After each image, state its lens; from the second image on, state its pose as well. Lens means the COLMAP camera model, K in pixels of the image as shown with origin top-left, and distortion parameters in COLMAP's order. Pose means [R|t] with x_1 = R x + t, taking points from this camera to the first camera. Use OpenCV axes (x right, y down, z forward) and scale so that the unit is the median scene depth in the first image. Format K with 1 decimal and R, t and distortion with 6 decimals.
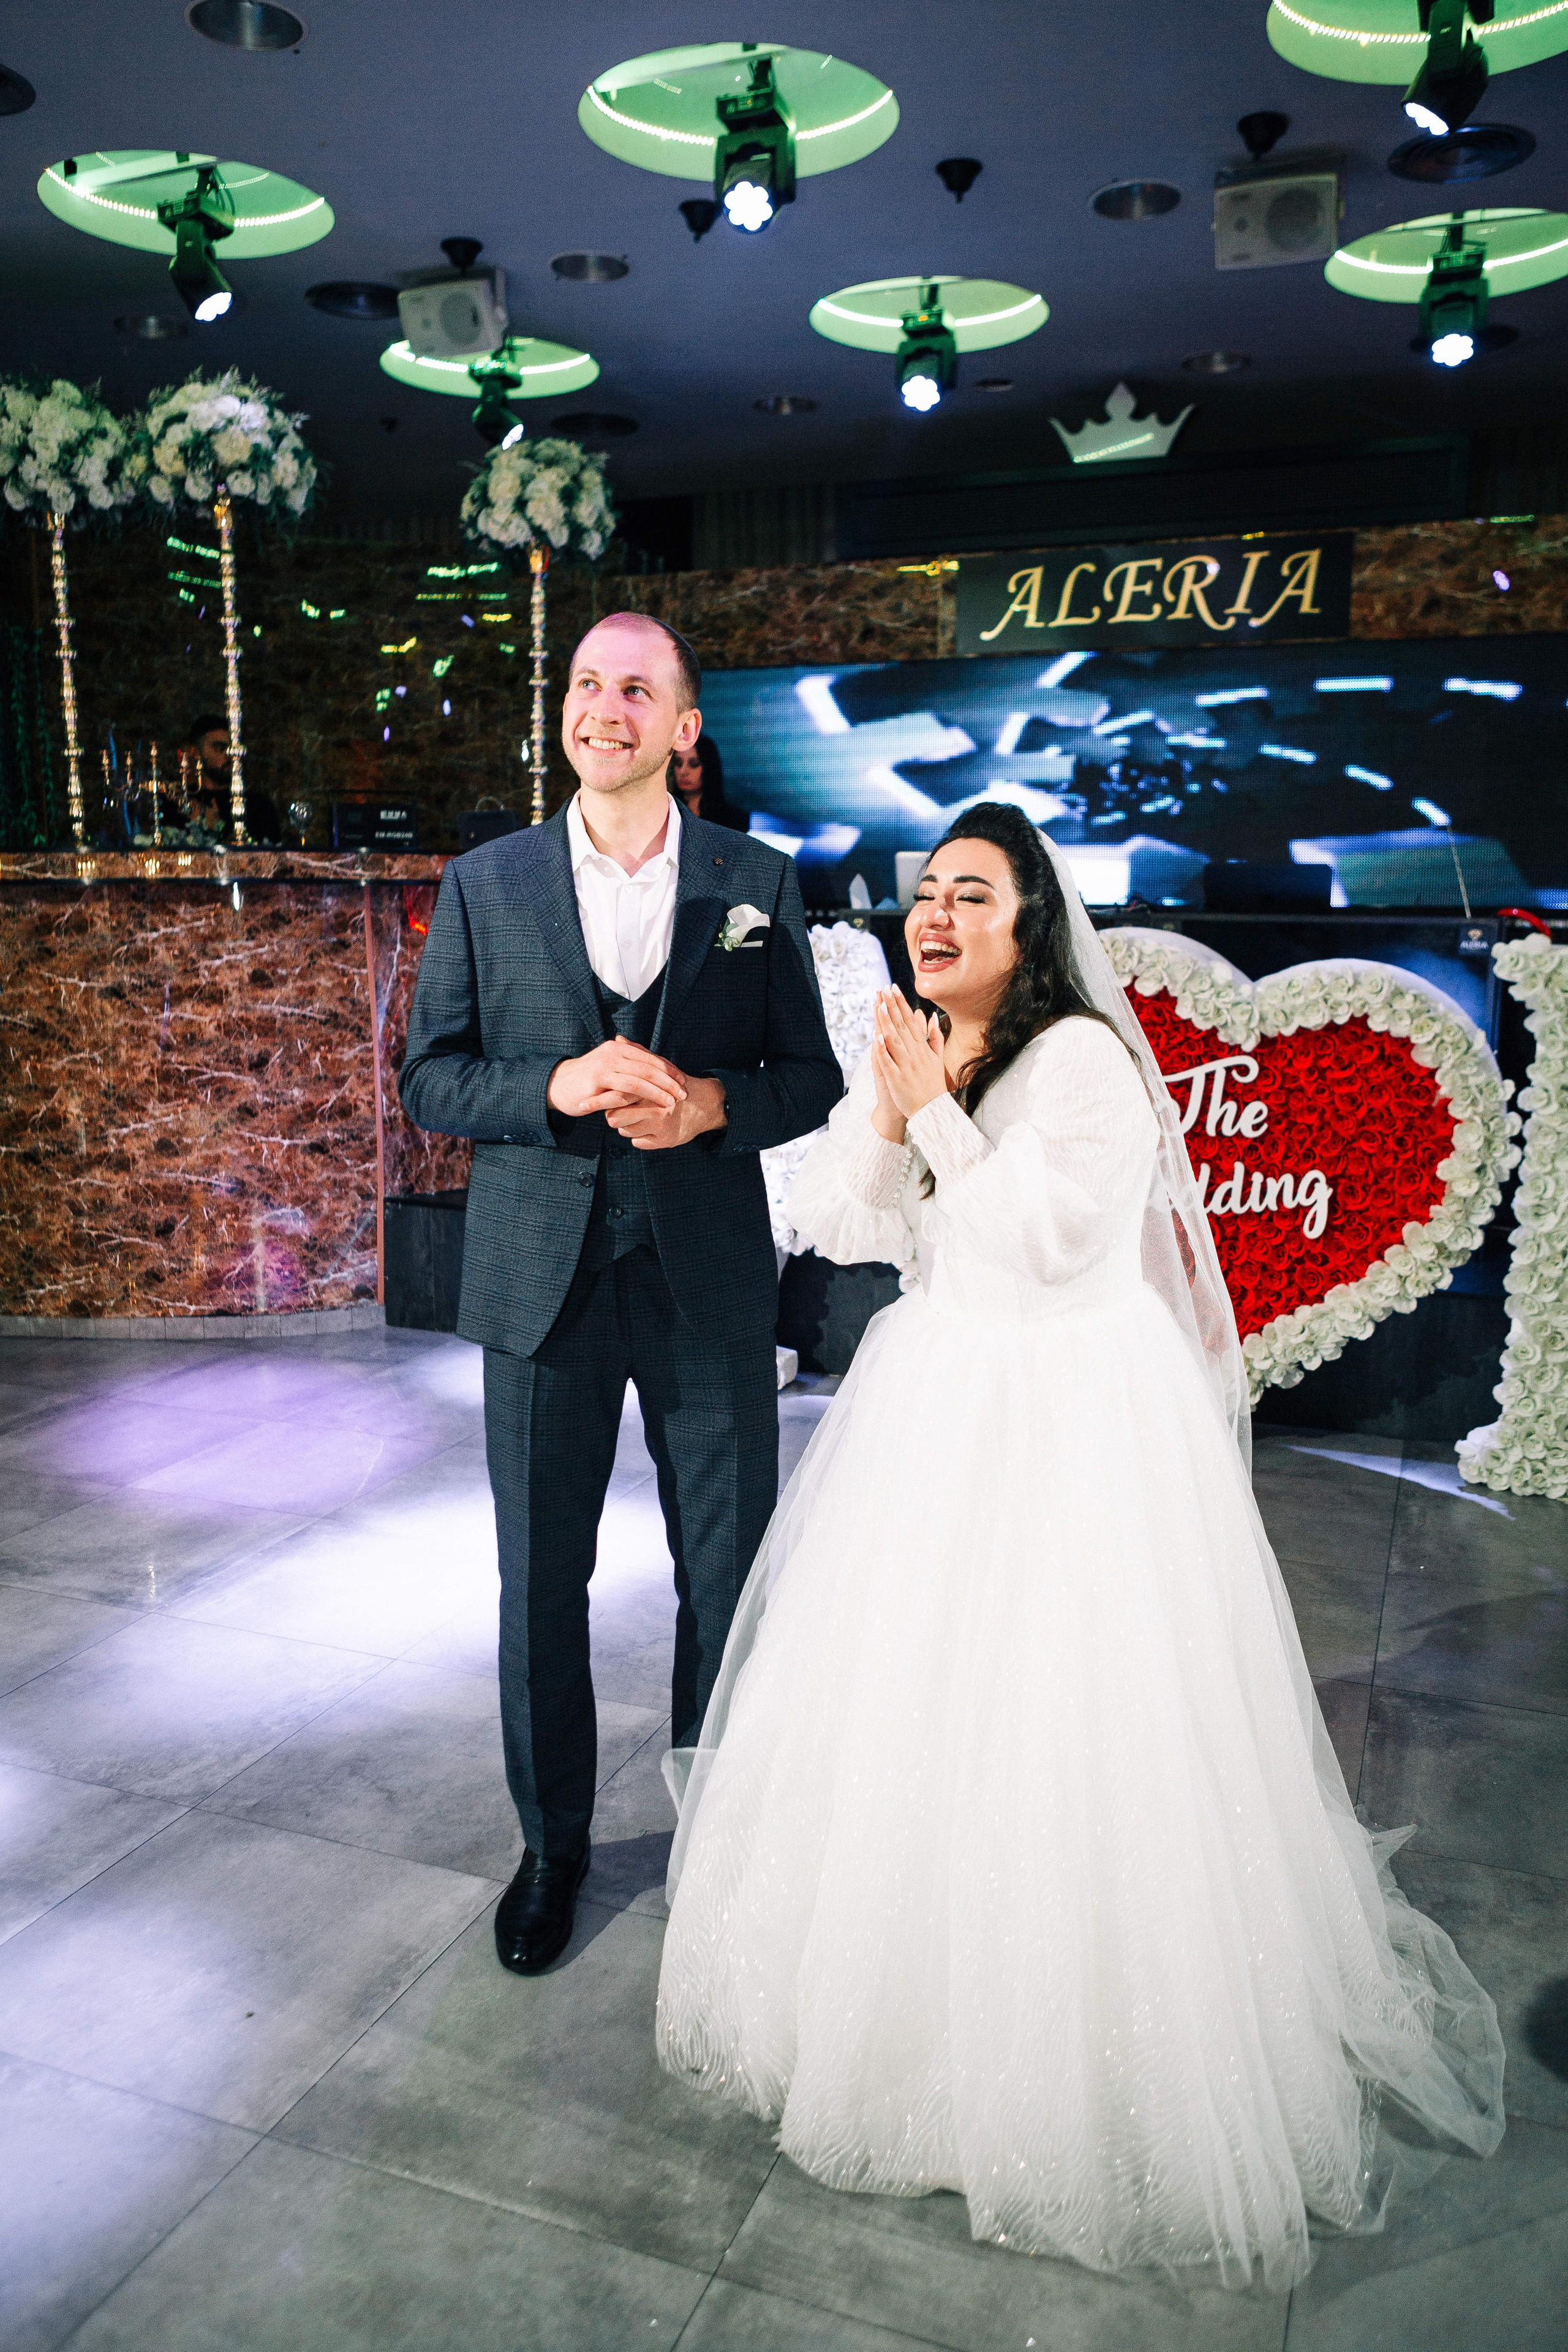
lens RADIAL K [[1754.8, 0, 785.8], [0, 1754.8, 1169.6], [0, 0, 1]] dist [-0.015508, 0.012042]
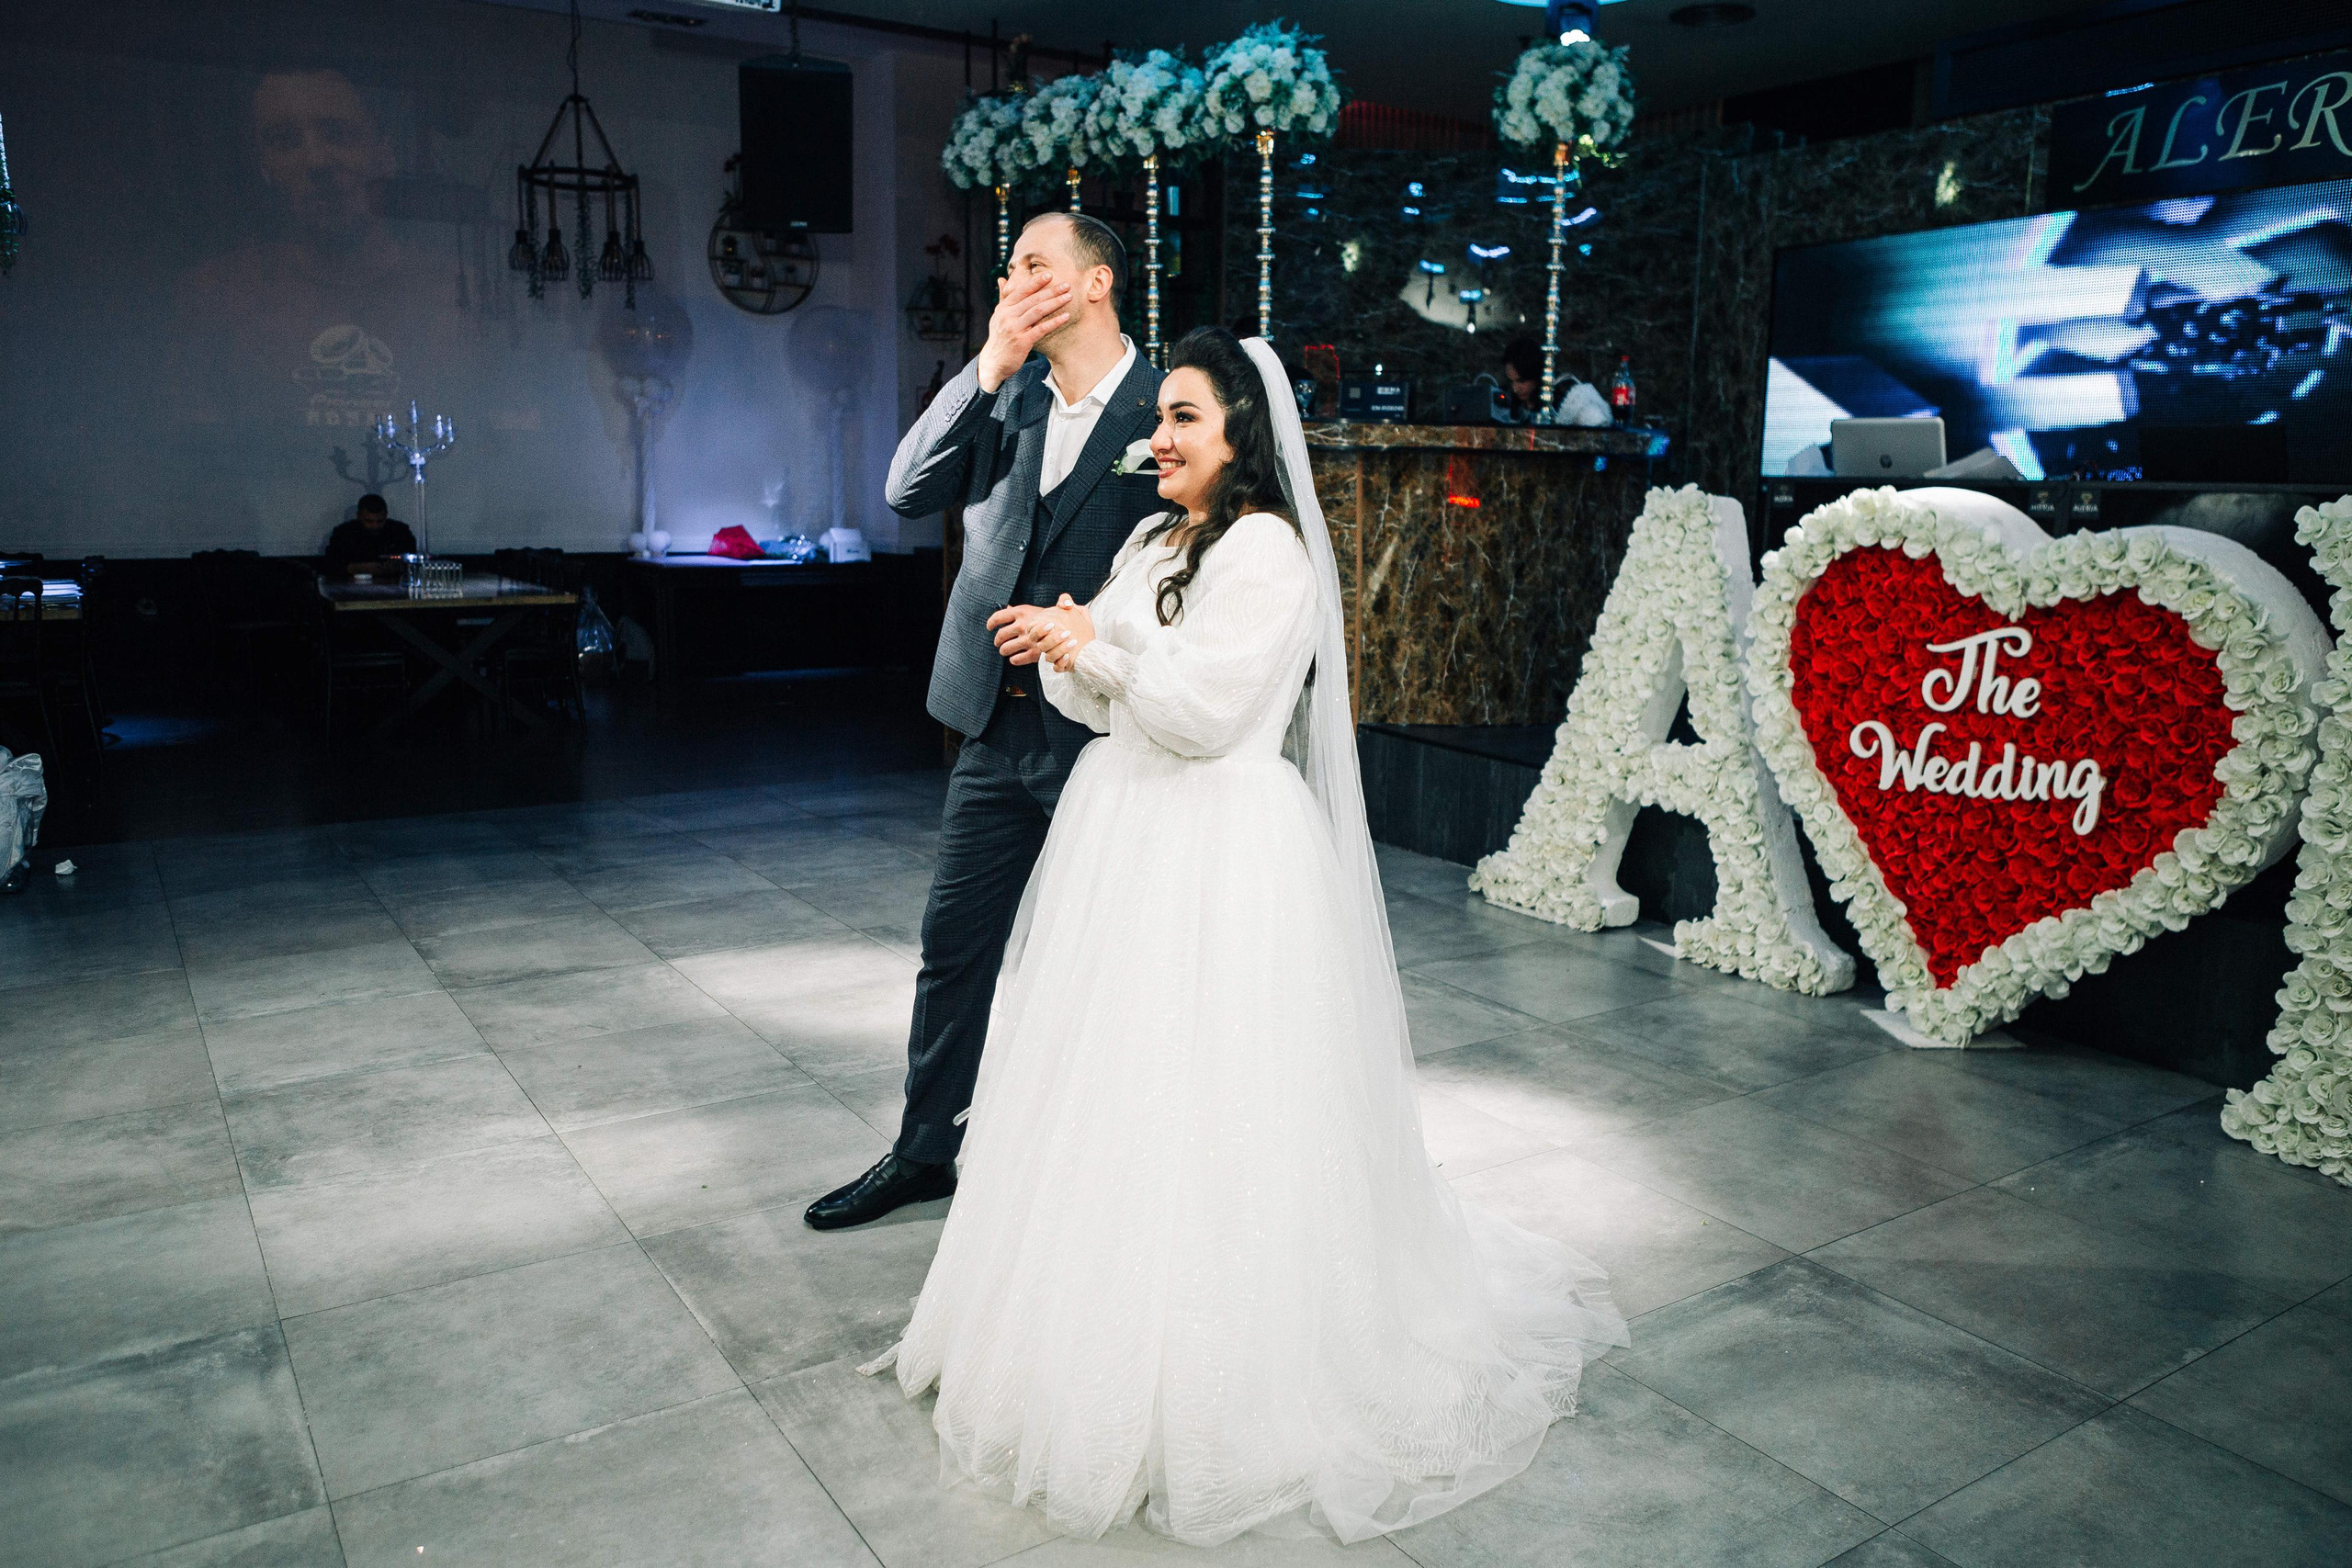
lens RADIAL K [[1680.3, 0, 1181.8], [0, 1680.3, 782.5], [0, 0, 1]] dist [-0.027477, 0.015666]
pose [[0.816687, 0.110119, -0.566477, 0.341263], [-0.101661, 0.993727, 0.046609, 0.016502], [0.568056, 0.019523, 0.822758, 0.026266]]
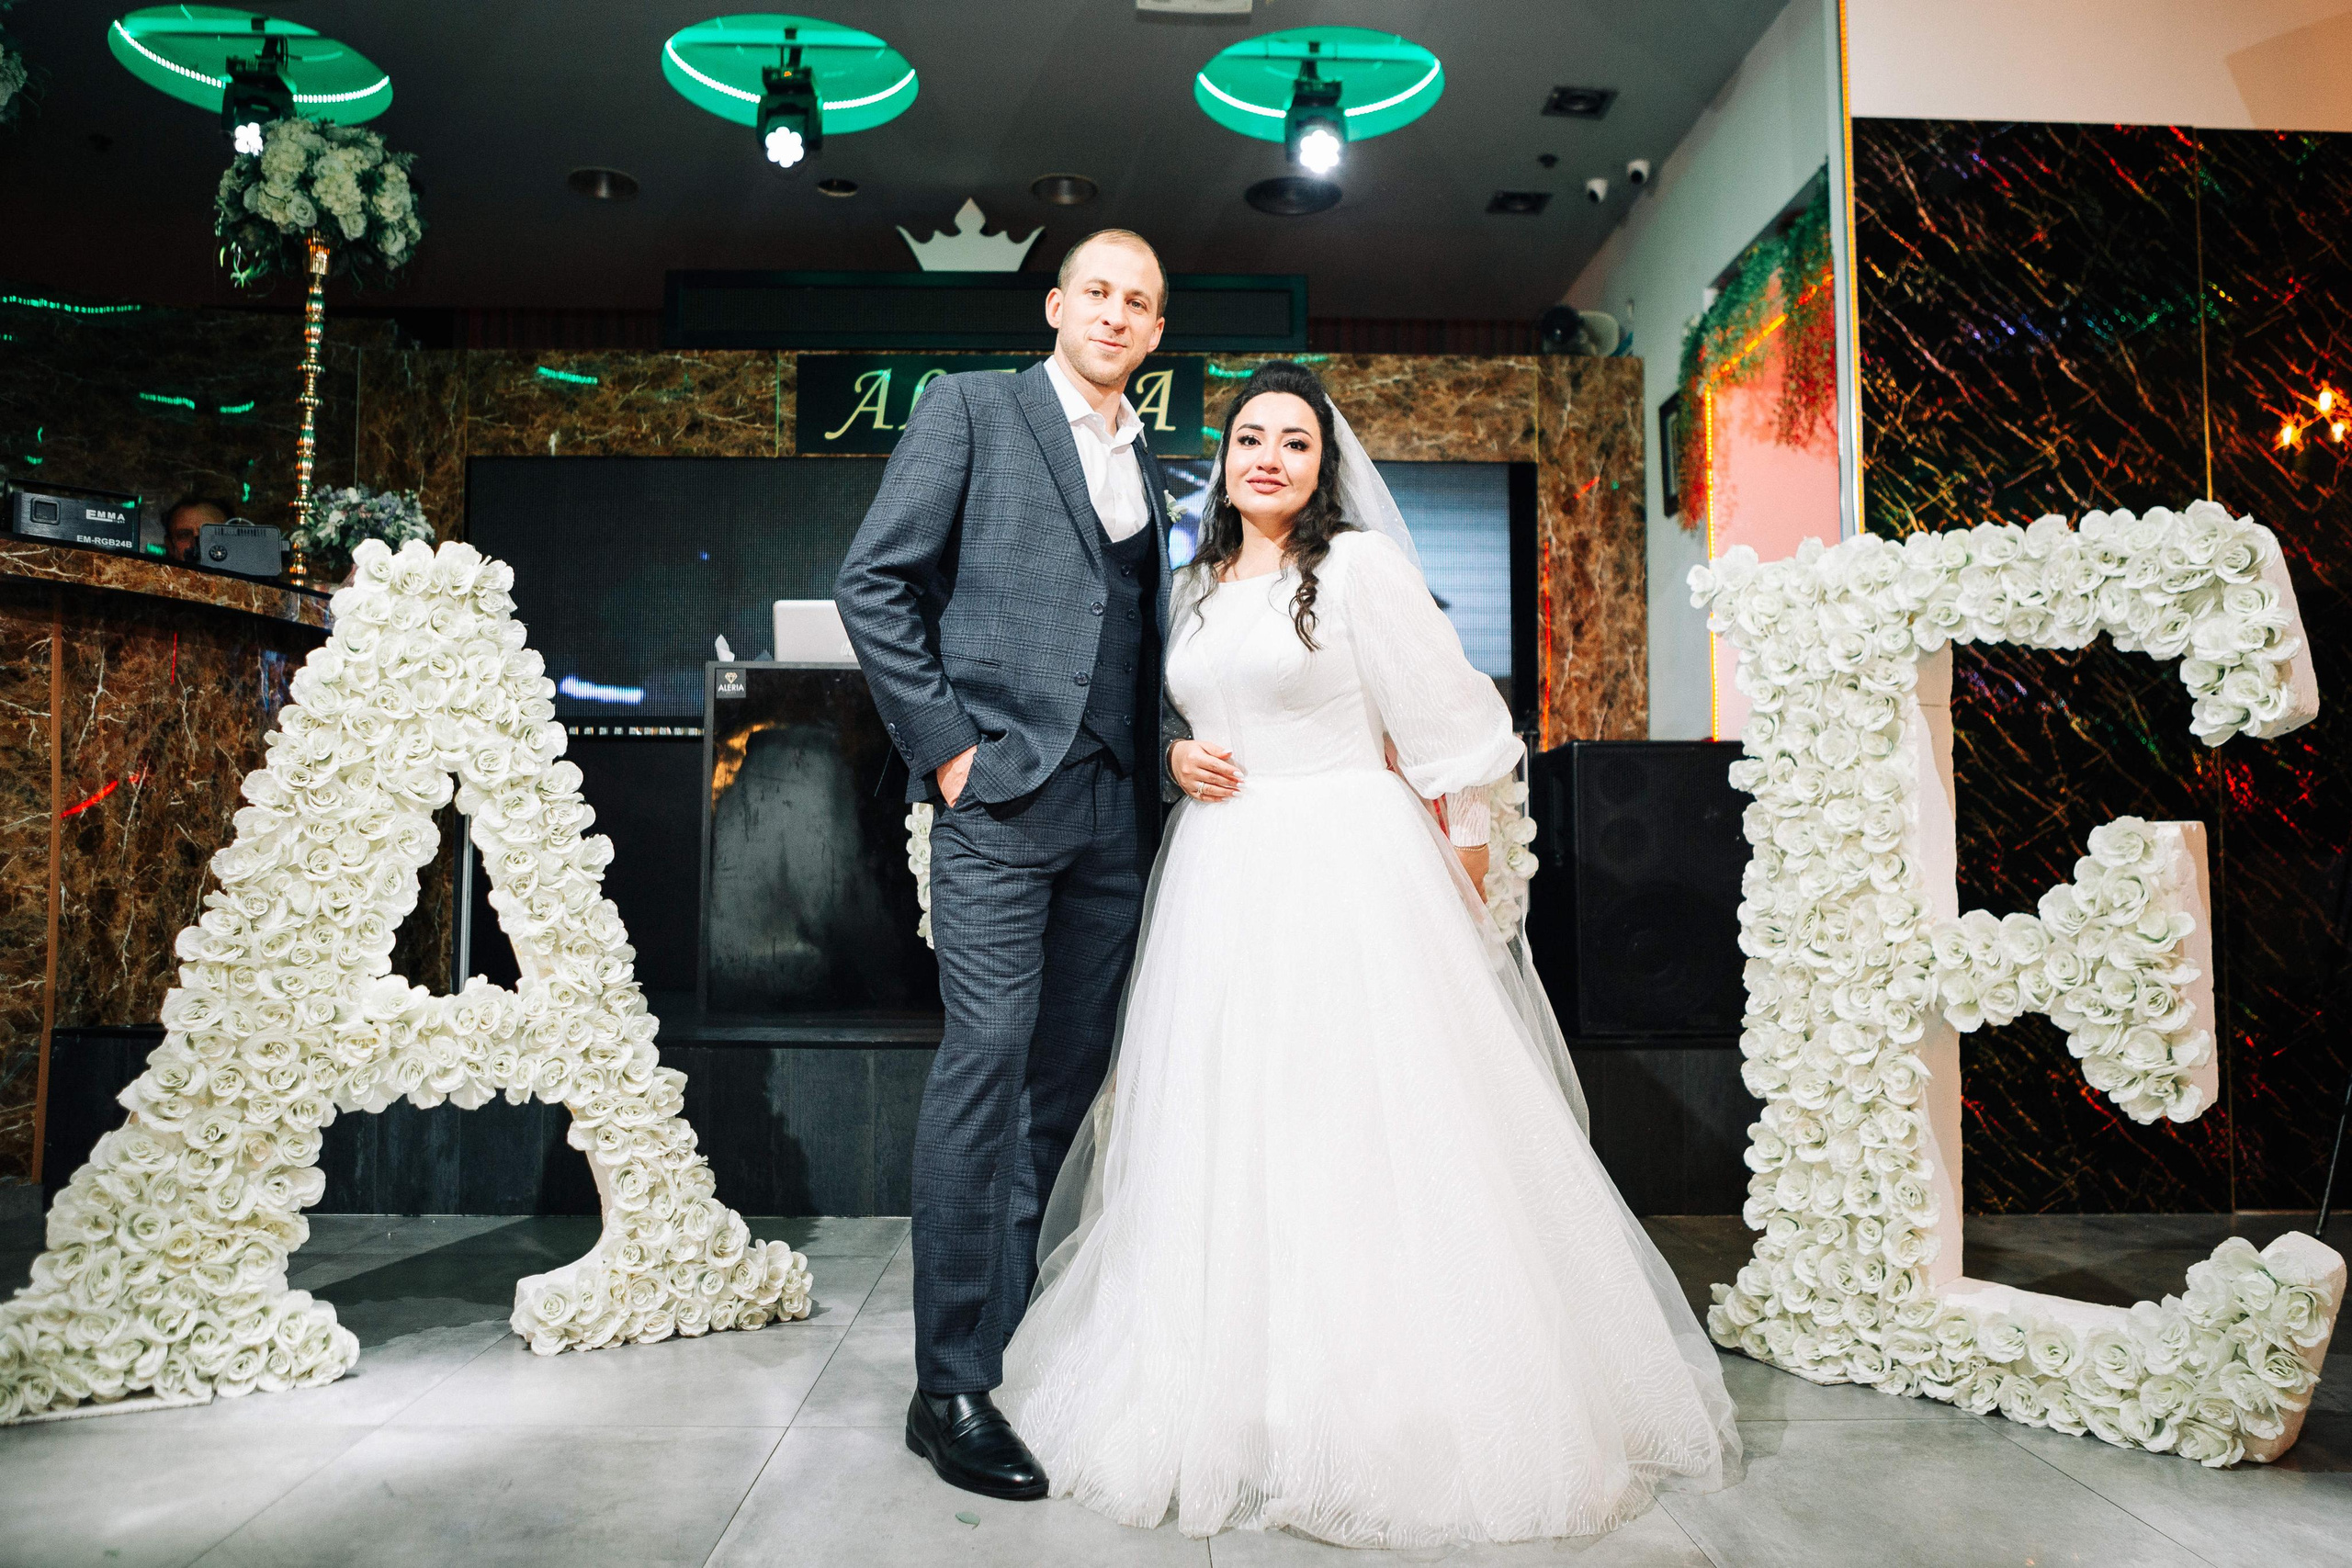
lens RADIAL K [[1709.2, 0, 1174.8], [0, 1709.2, 793.7], [0, 0, 1]] dist [-0.031892, 0.020763]
pose [[0.921206, 0.020903, 0.388512, -0.085536], [0.062534, 0.977619, -0.200874, 0.099230], [-0.384016, 0.209342, 0.899282, 0.201434]]
